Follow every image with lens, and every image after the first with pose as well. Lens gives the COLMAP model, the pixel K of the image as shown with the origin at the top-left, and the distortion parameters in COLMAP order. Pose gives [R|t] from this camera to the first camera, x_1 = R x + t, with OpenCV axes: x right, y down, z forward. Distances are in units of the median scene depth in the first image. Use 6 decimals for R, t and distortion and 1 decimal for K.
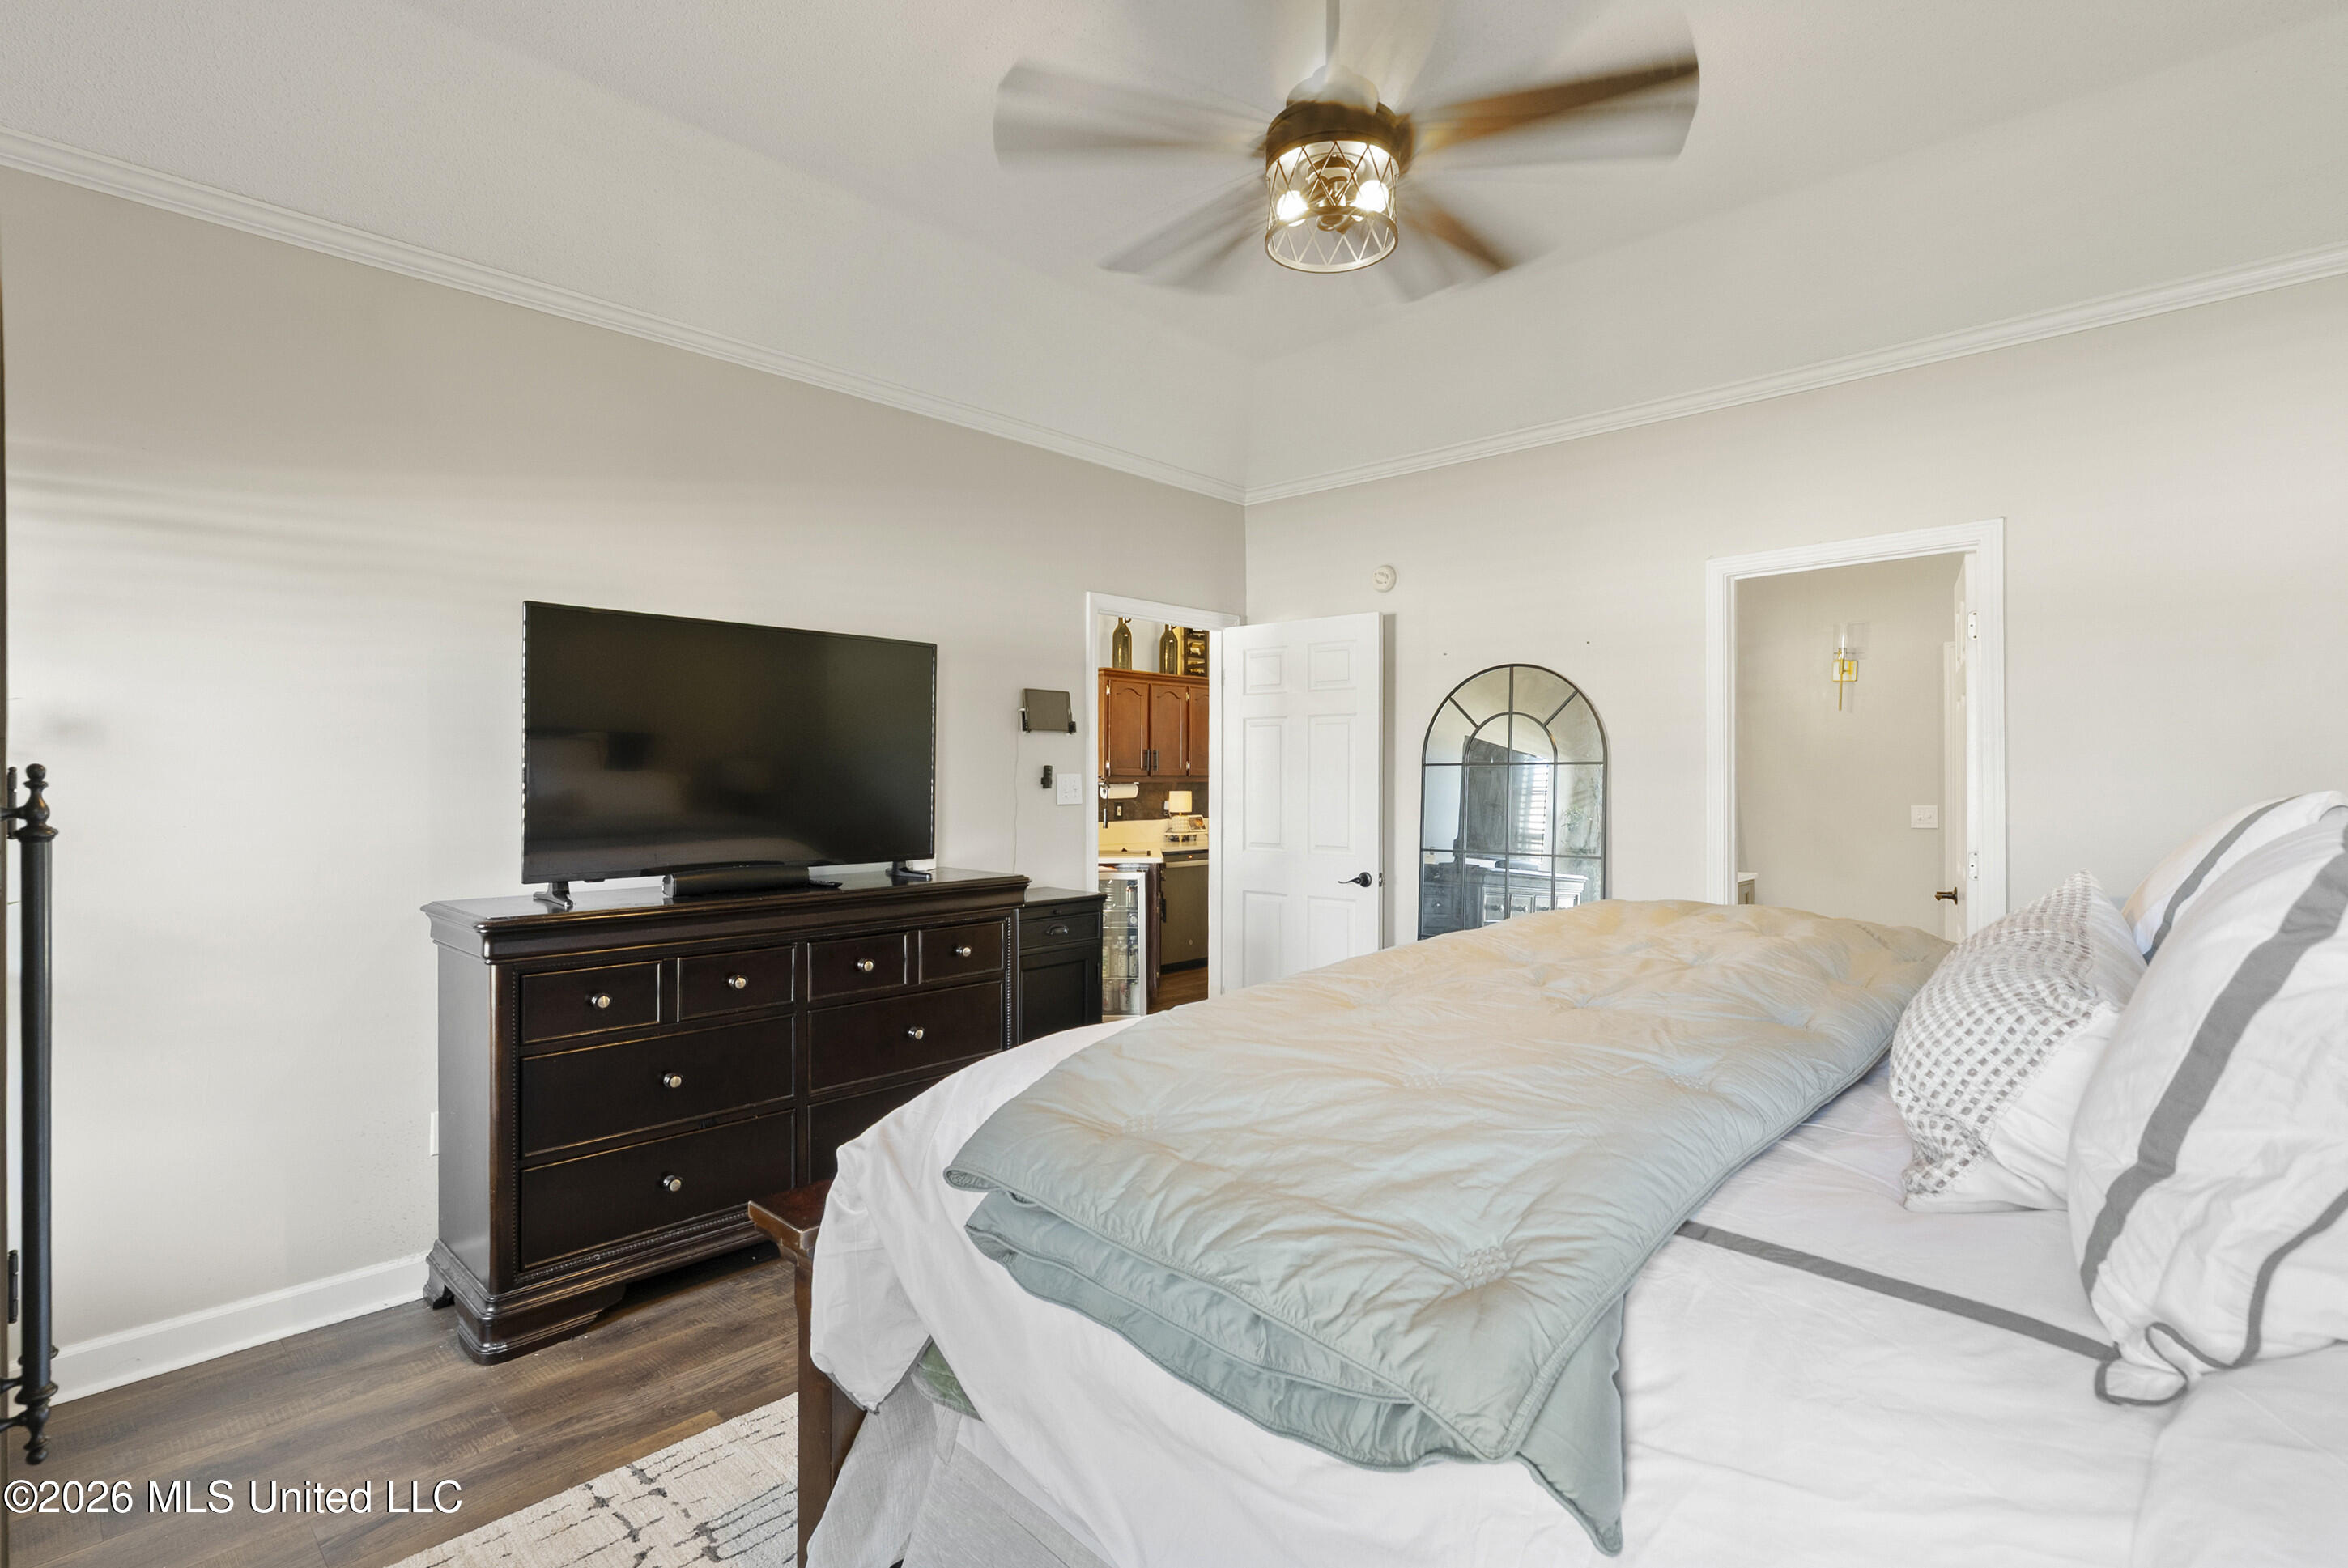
lens RADIAL K [[1085.8, 0, 1171.0], [0, 1085.8, 779.7], [0, 0, 1]] dist [-0.002218, -0.000795]
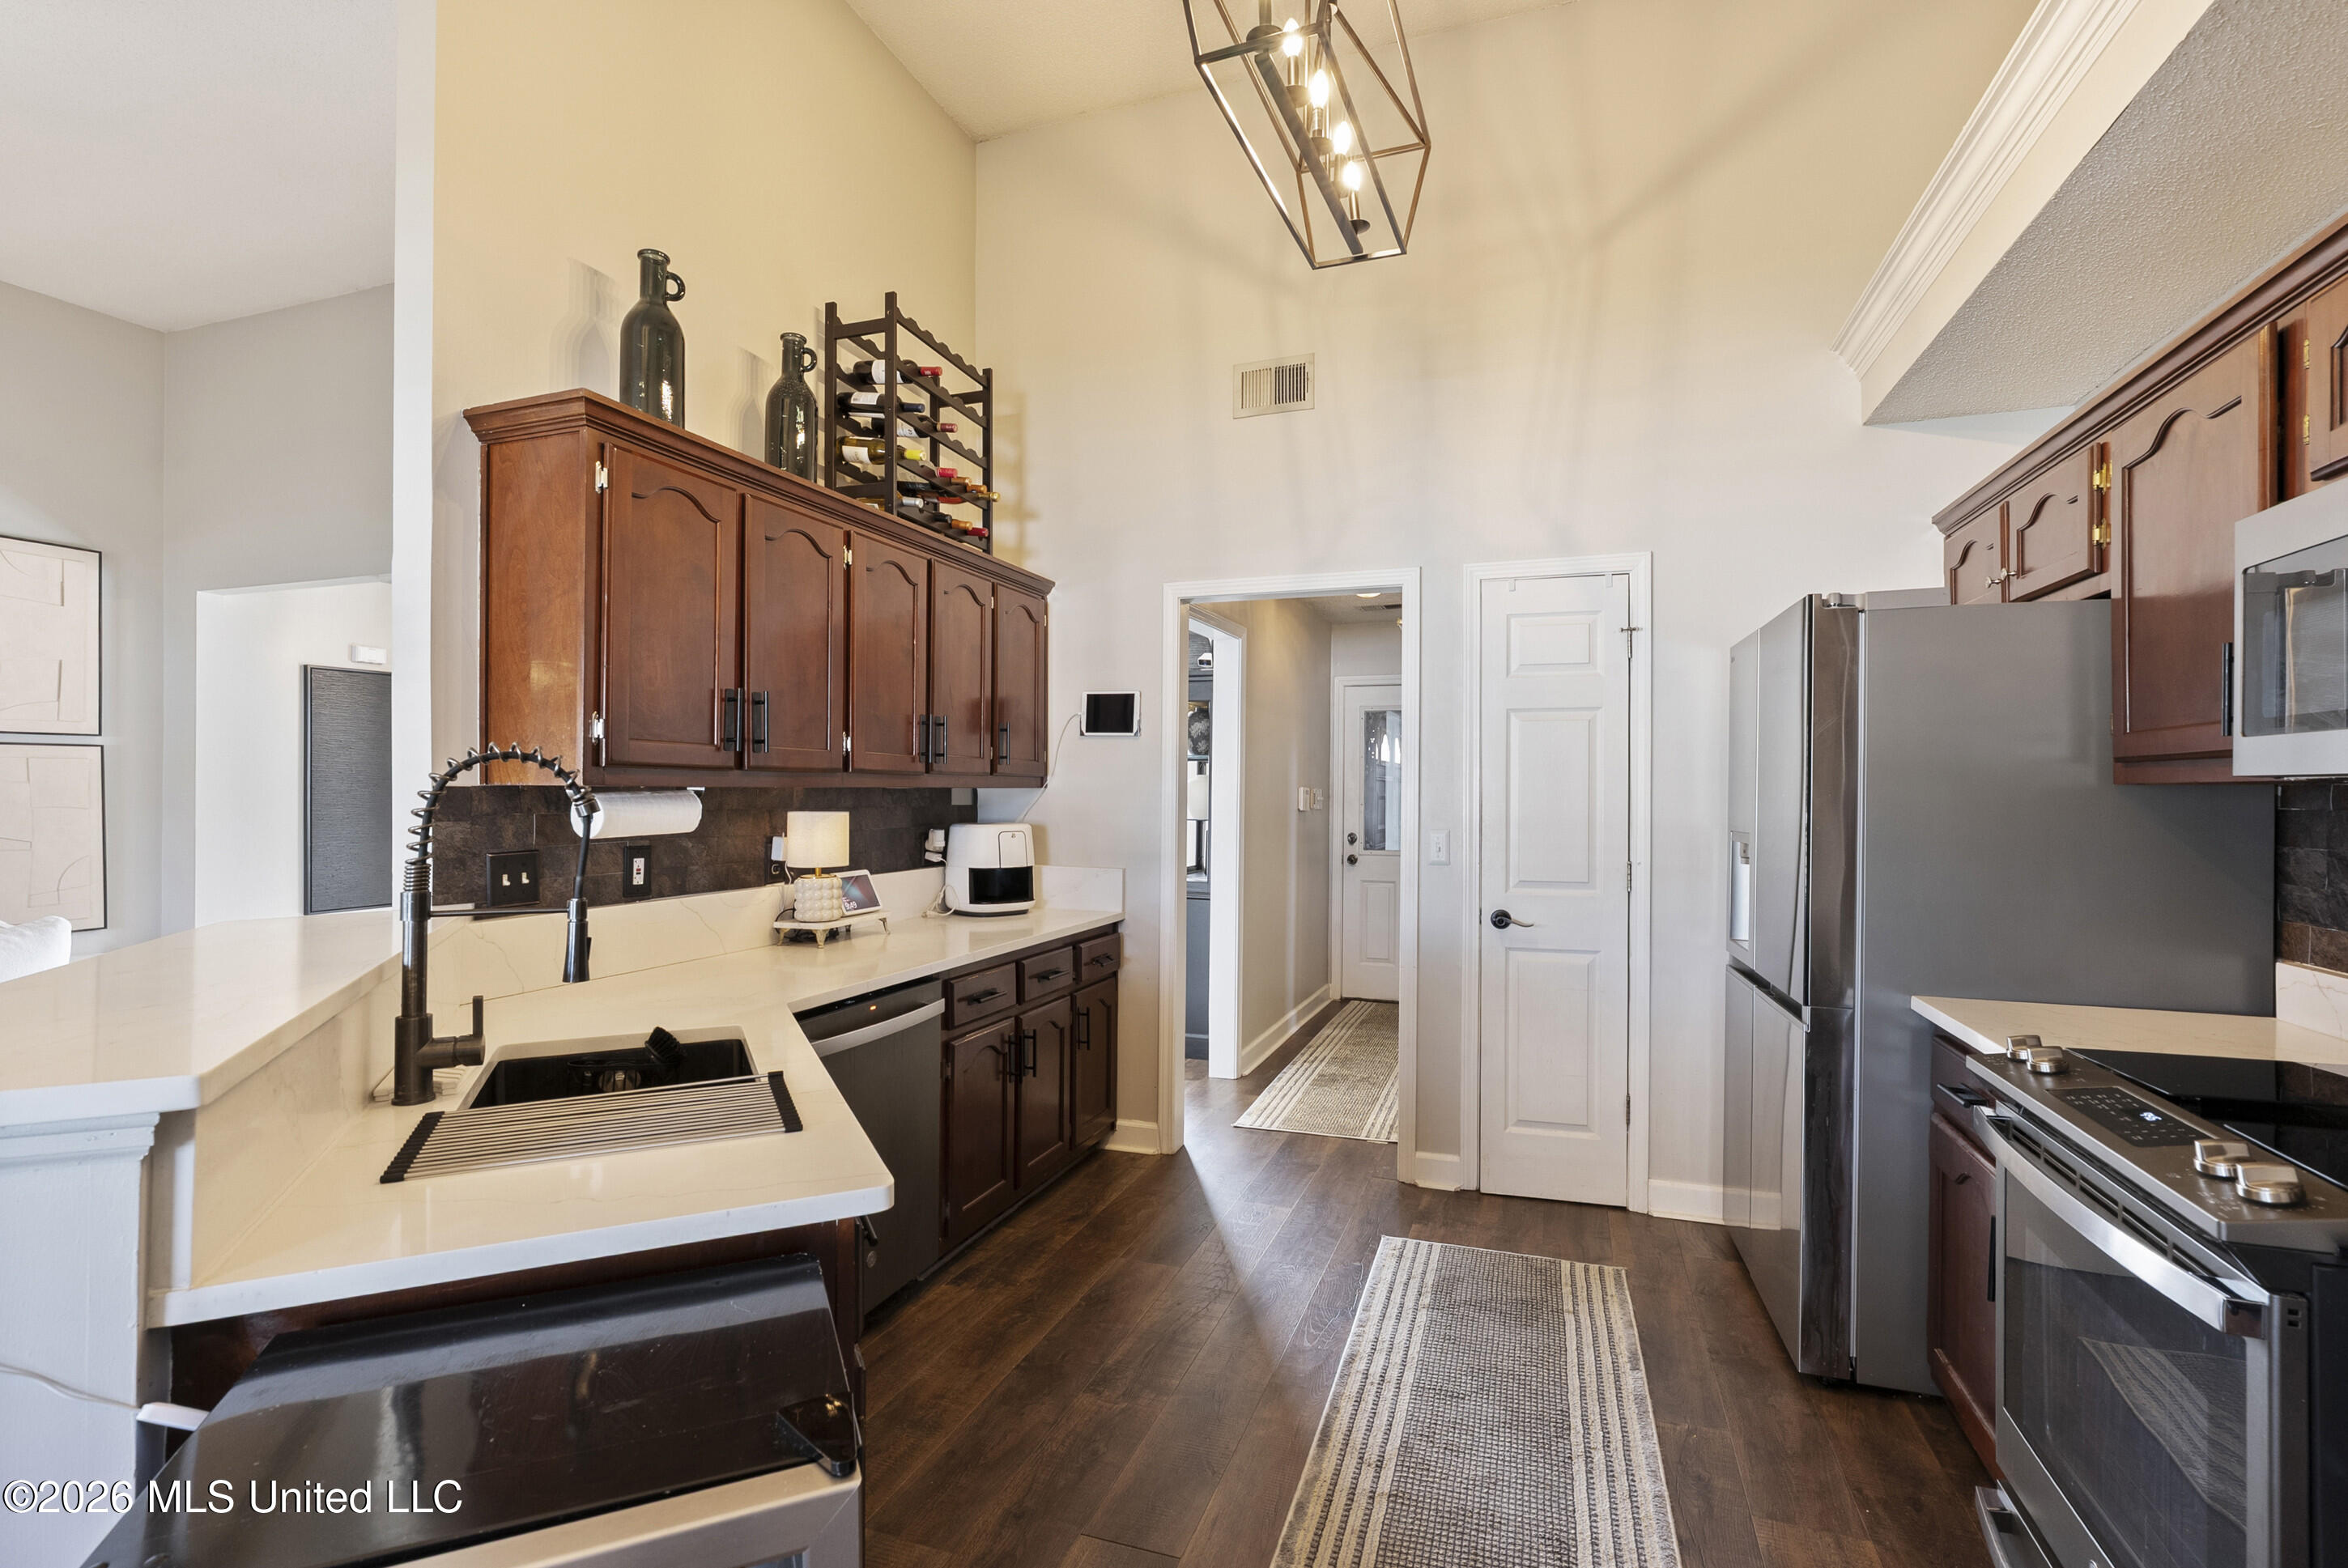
lens RADIAL K [[1085.8, 0, 1181.8], [0, 1085.8, 784.1], [0, 0, 1]] dist [-0.002218, -0.000795]
pose [[0.913411, 0.003839, 0.407021, -0.030642], [-0.002544, 0.999990, -0.003723, 0.002198], [-0.407031, 0.002365, 0.913411, 0.614072]]
